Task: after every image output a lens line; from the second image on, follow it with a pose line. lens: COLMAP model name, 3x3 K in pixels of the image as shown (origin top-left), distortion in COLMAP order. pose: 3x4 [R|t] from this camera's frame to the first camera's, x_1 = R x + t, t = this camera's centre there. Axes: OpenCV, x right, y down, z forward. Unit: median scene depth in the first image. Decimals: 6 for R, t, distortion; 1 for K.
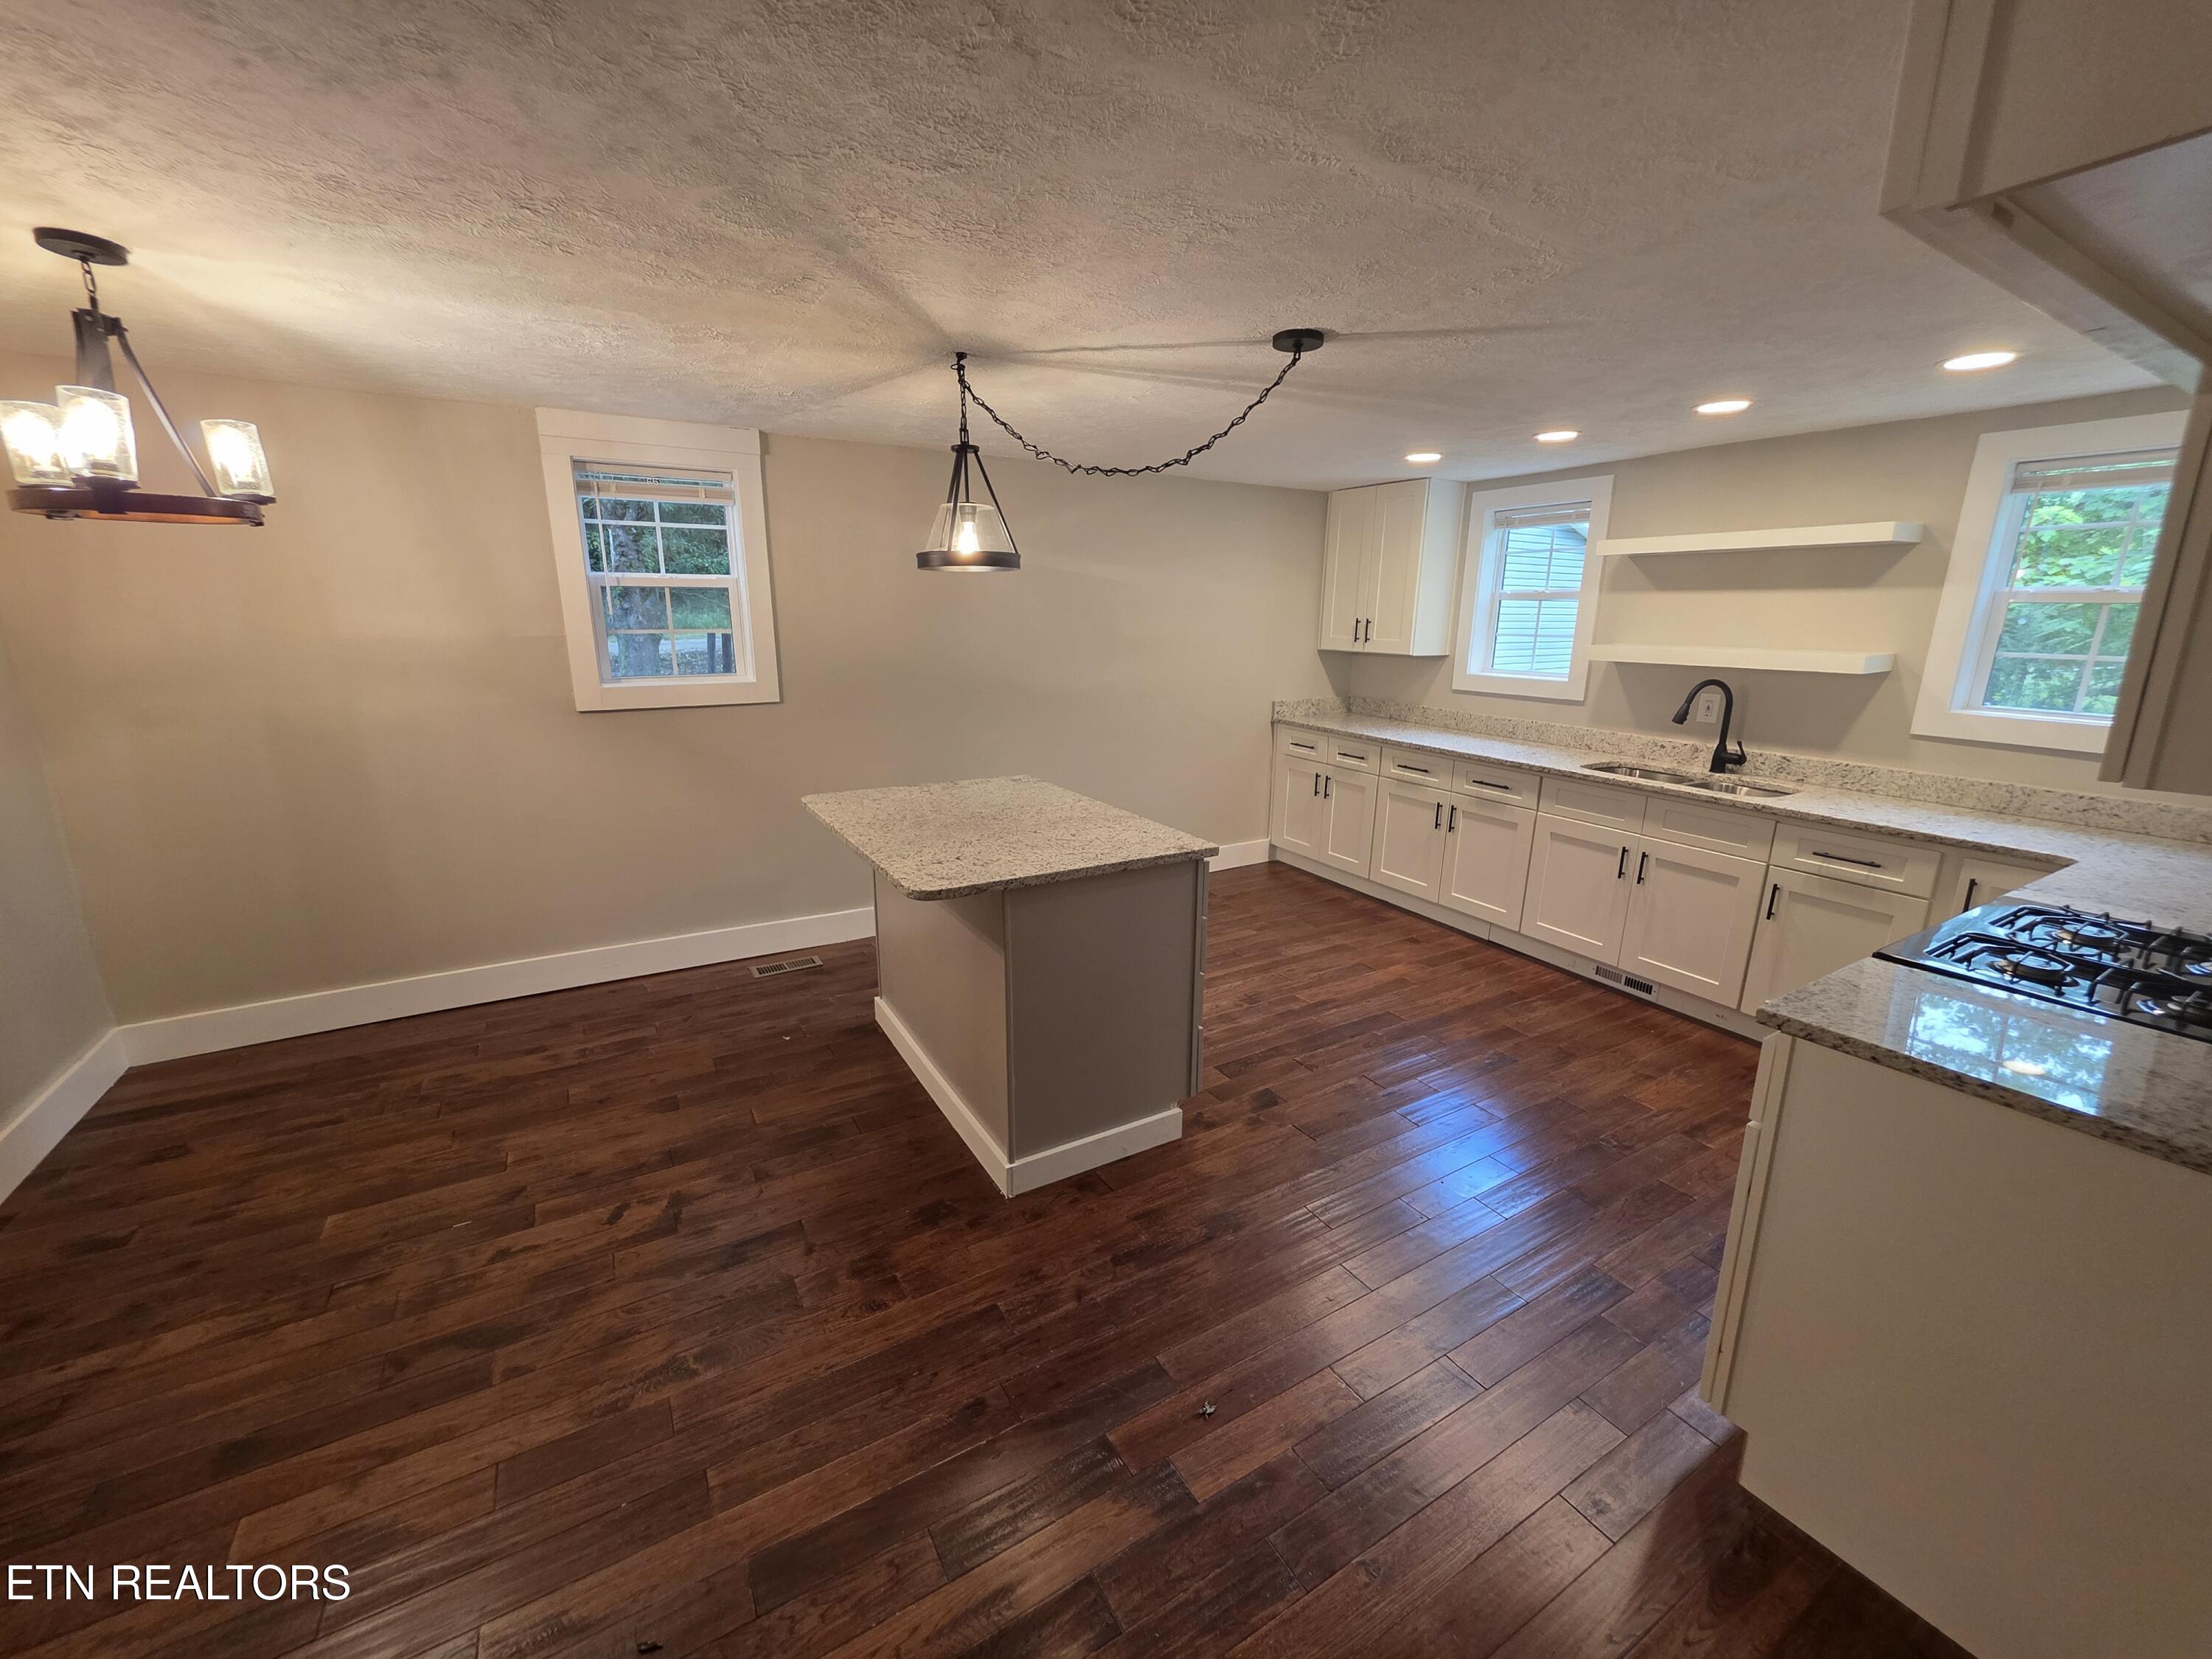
lens RADIAL K [[886.1, 0, 1107.5], [0, 886.1, 823.3], [0, 0, 1]] dist [0.000748, 0.000823]
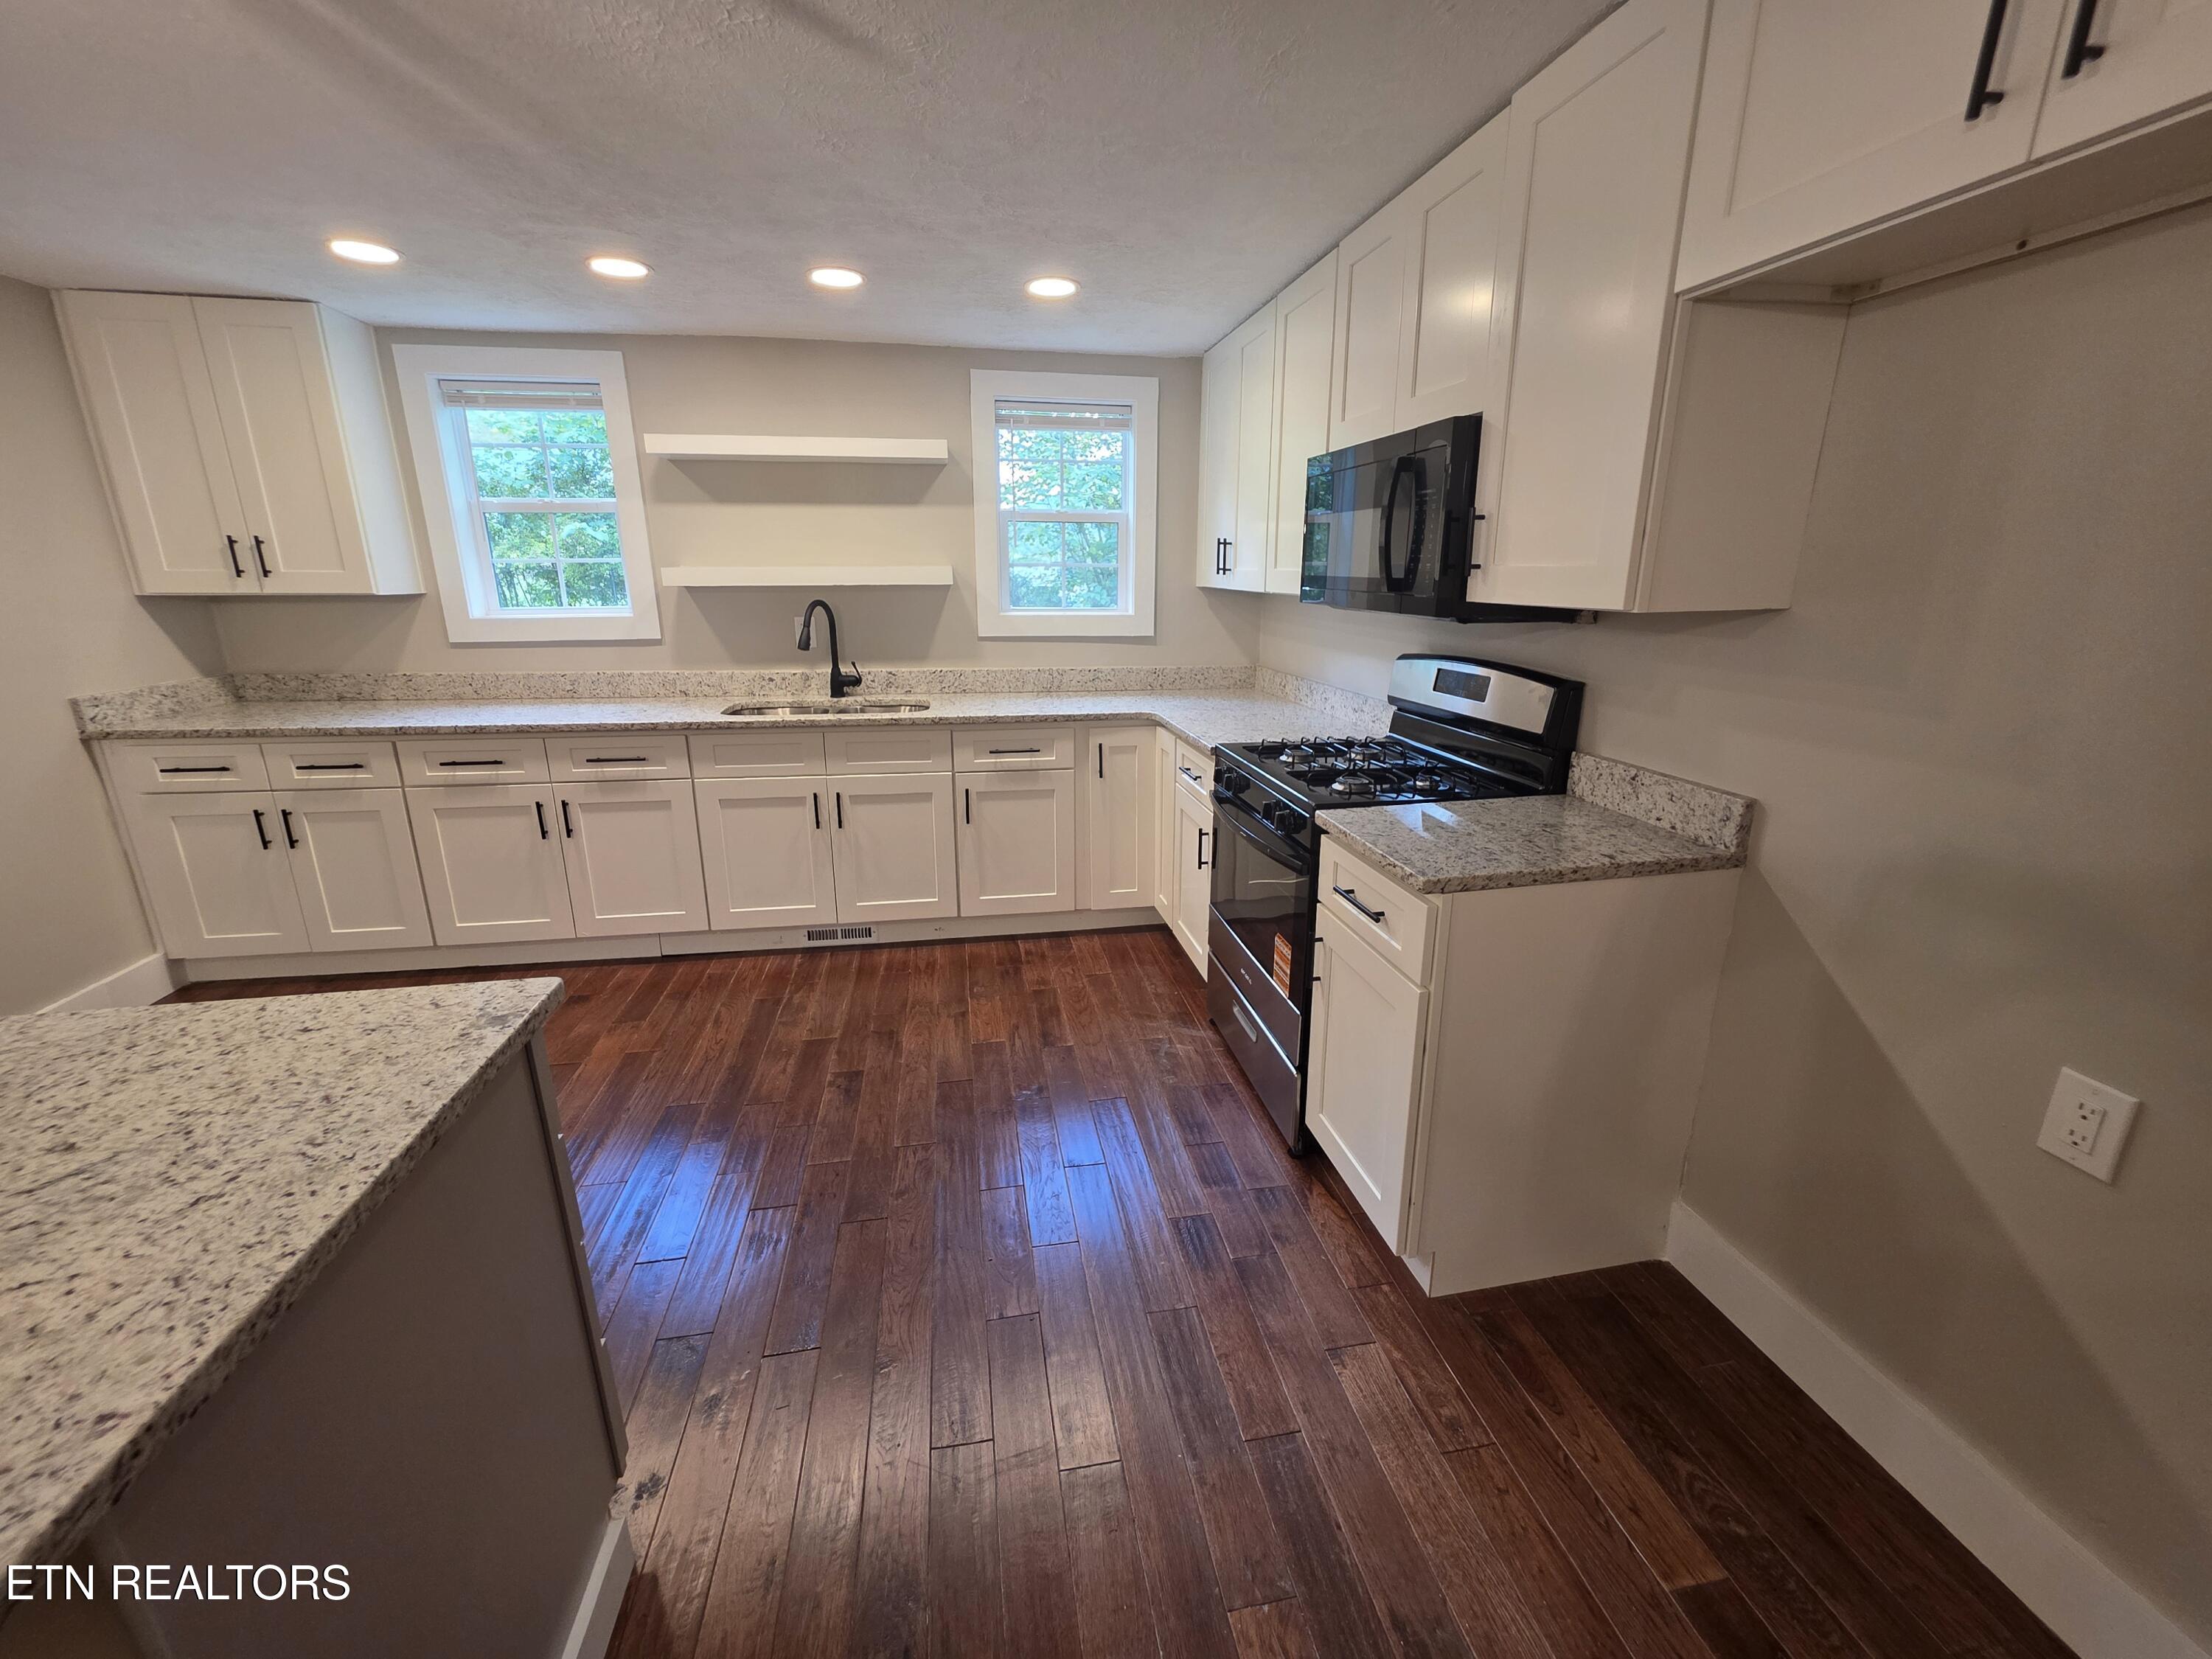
lens RADIAL K [[886.1, 0, 1104.3], [0, 886.1, 816.4], [0, 0, 1]] dist [0.000748, 0.000823]
pose [[0.352170, -0.262862, 0.898265, -0.110420], [0.222641, 0.955728, 0.192390, -0.053522], [-0.909069, 0.132237, 0.395103, 0.364915]]
